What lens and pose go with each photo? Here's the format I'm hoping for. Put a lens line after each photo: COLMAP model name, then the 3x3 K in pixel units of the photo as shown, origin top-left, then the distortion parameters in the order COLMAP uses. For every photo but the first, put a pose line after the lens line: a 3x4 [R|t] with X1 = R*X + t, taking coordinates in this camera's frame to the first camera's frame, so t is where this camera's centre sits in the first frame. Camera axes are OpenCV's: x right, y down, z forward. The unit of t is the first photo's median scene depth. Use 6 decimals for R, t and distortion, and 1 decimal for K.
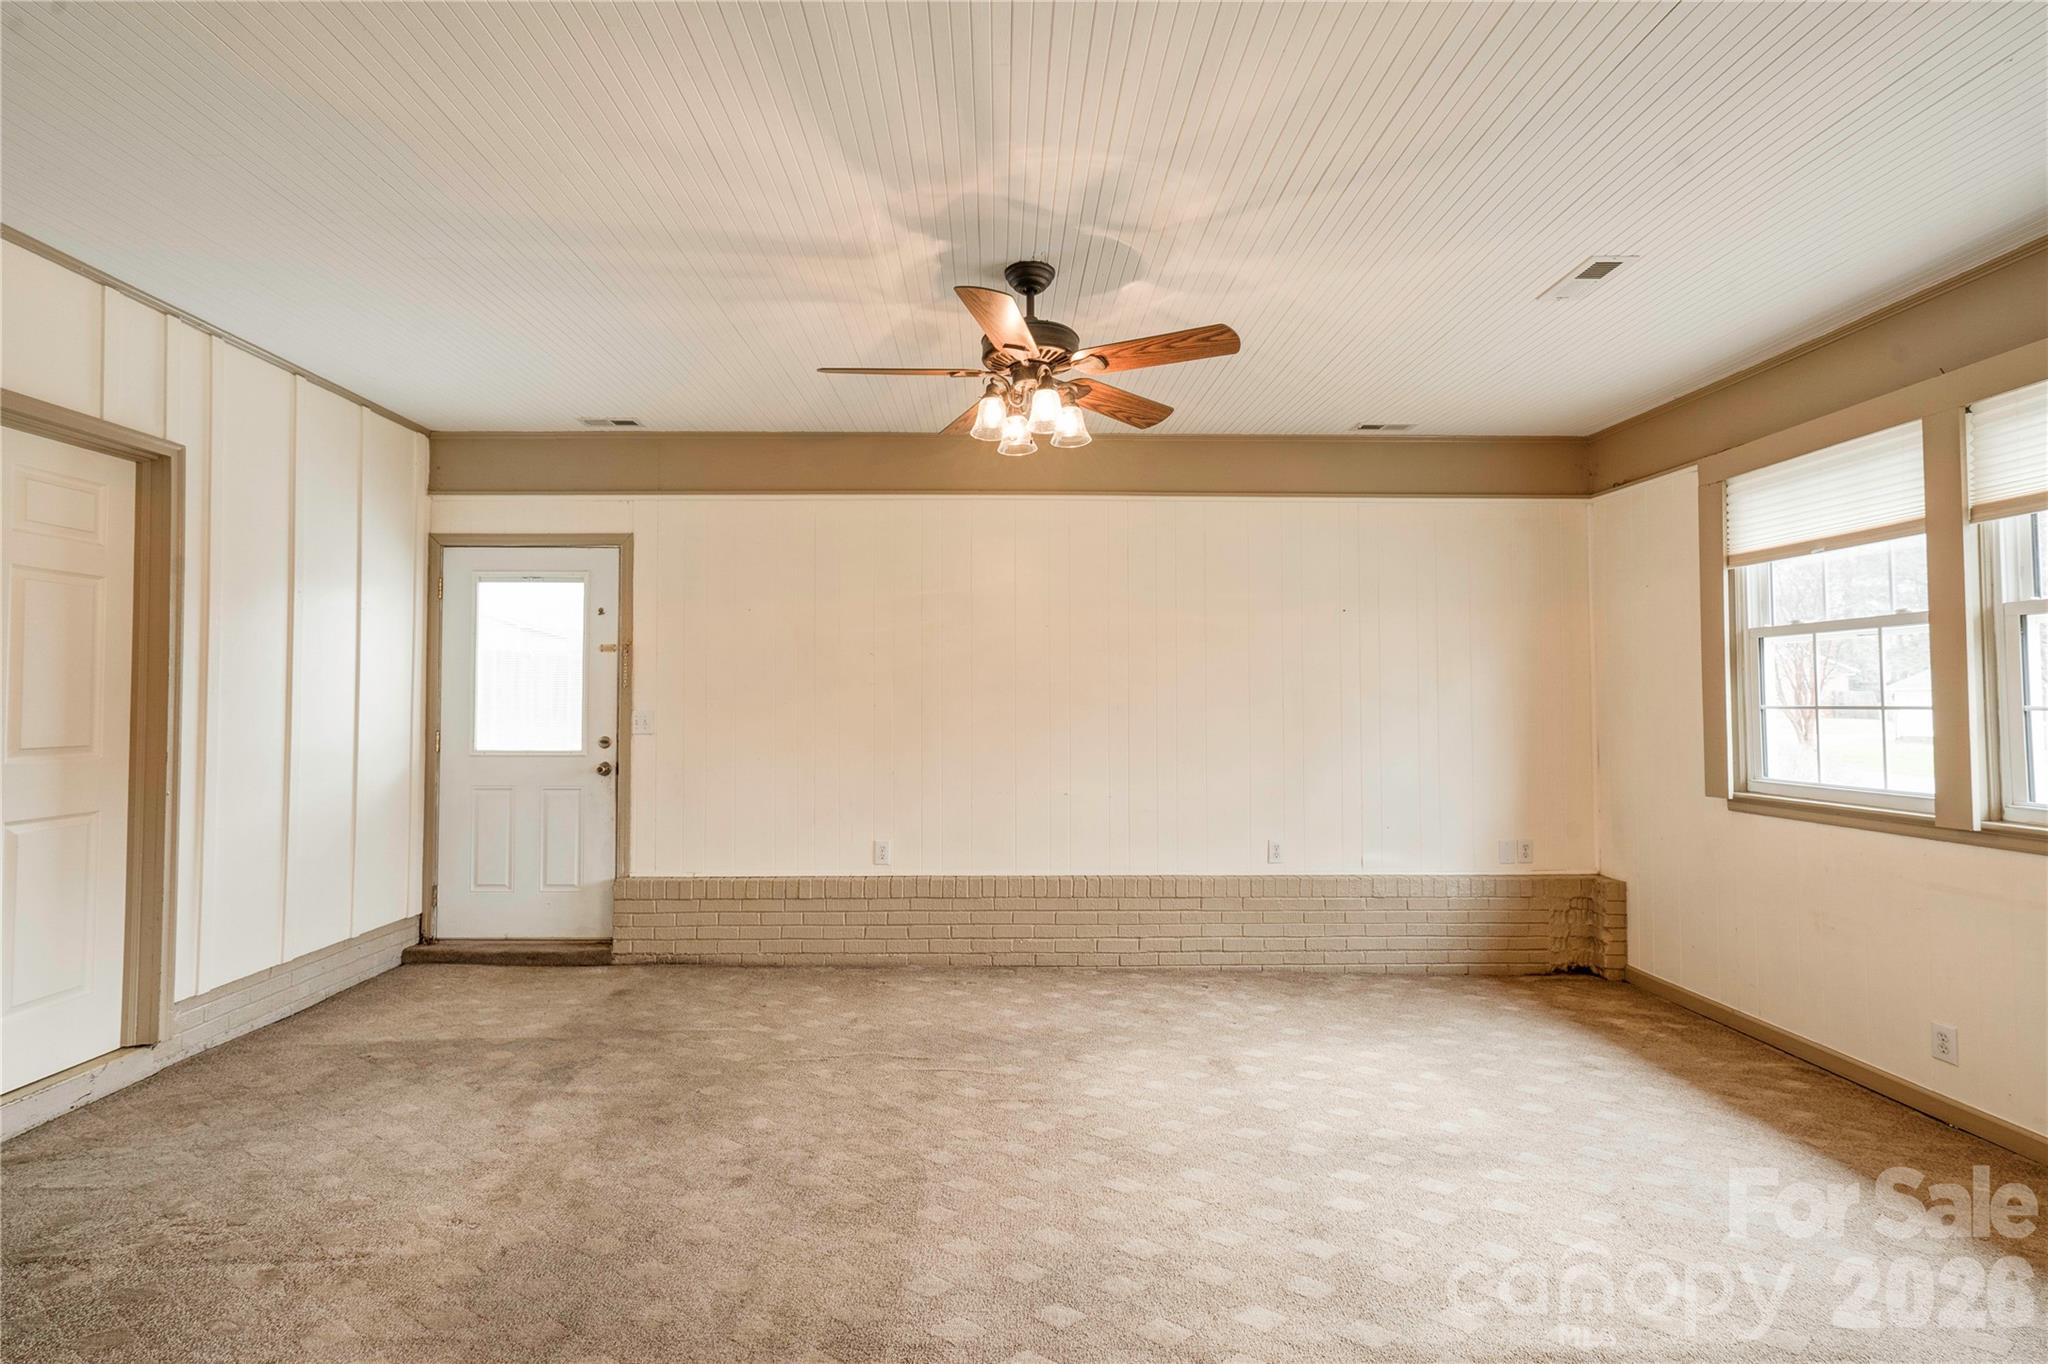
lens RADIAL K [[956.3, 0, 1014.6], [0, 956.3, 682.4], [0, 0, 1]] dist [0.010306, 0.005169]
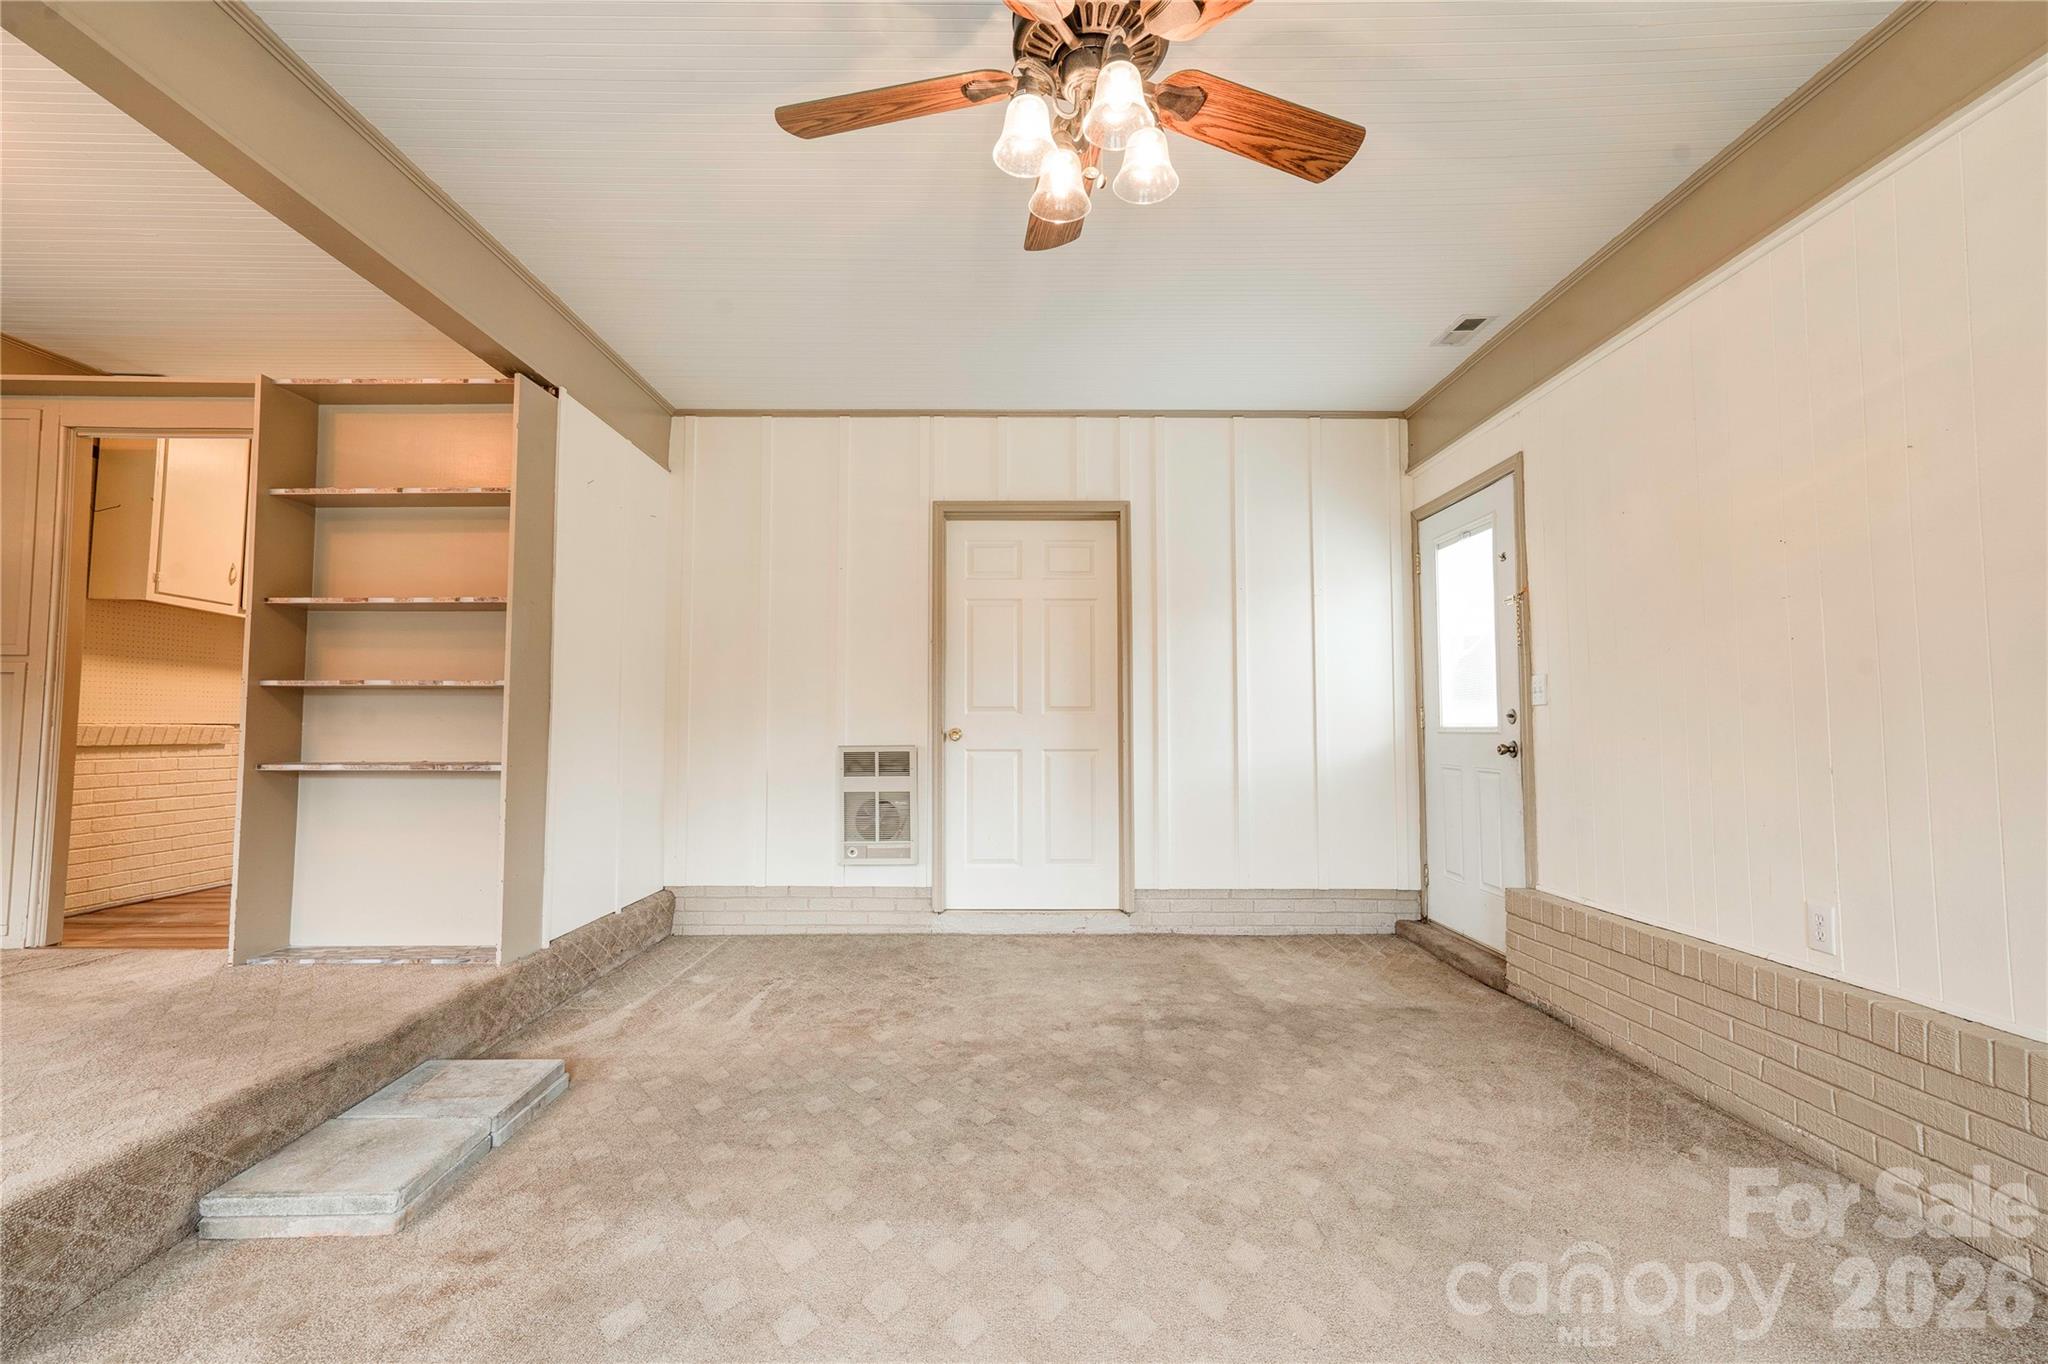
lens RADIAL K [[956.3, 0, 1017.9], [0, 956.3, 679.4], [0, 0, 1]] dist [0.010306, 0.005169]
pose [[-0.025499, -0.057298, -0.998031, 0.472304], [0.015257, 0.998217, -0.057698, 0.085807], [0.999558, -0.016698, -0.024579, 0.724878]]
